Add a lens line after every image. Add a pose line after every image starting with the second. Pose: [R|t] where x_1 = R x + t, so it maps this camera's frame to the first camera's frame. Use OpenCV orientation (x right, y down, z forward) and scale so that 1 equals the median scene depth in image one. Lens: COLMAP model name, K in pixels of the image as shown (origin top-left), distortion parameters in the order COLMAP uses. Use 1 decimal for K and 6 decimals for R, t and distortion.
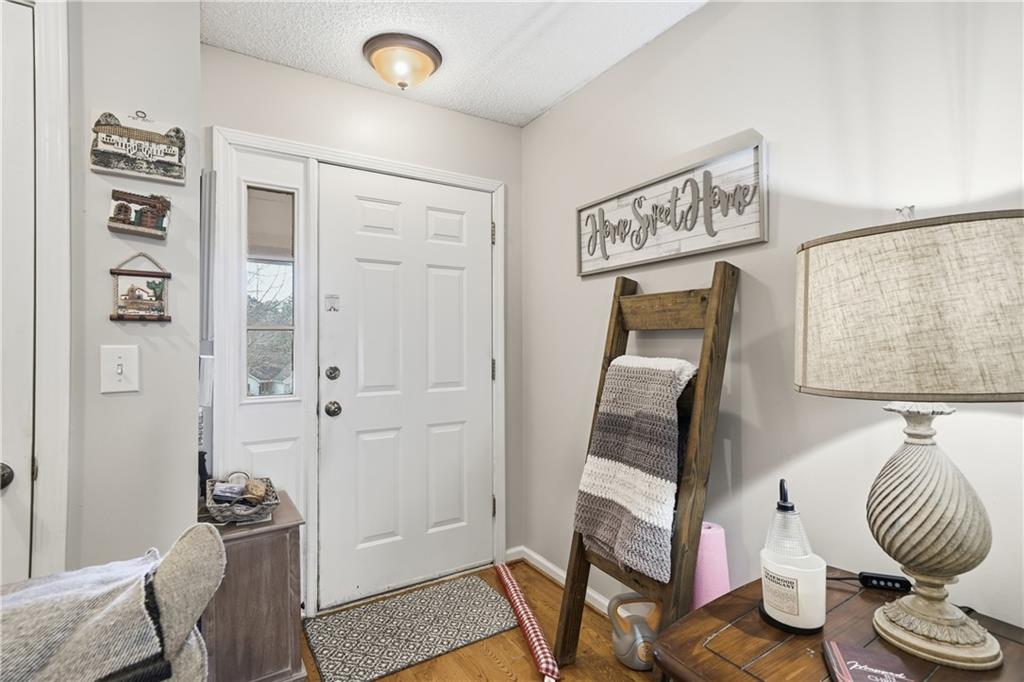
lens RADIAL K [[498.9, 0, 512.2], [0, 498.9, 341.6], [0, 0, 1]] dist [0.002346, 0.000130]
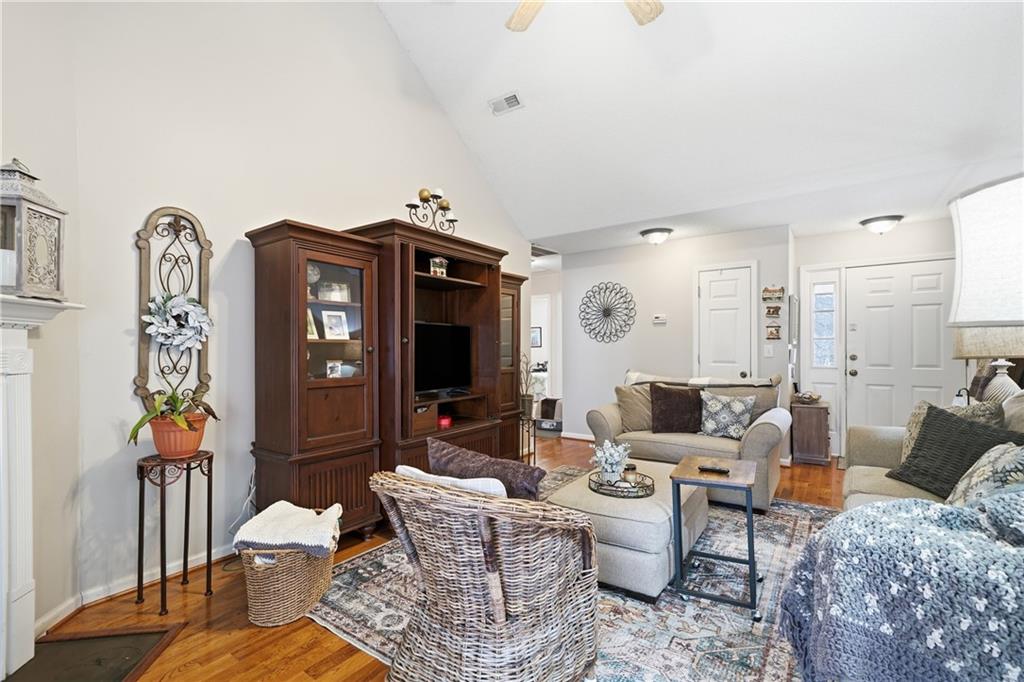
lens RADIAL K [[457.7, 0, 513.2], [0, 457.7, 343.0], [0, 0, 1]] dist [0.010221, 0.000188]
pose [[0.359063, -0.006761, -0.933289, 1.788558], [0.003269, 0.999977, -0.005986, 0.004184], [0.933307, -0.000902, 0.359077, -2.084974]]
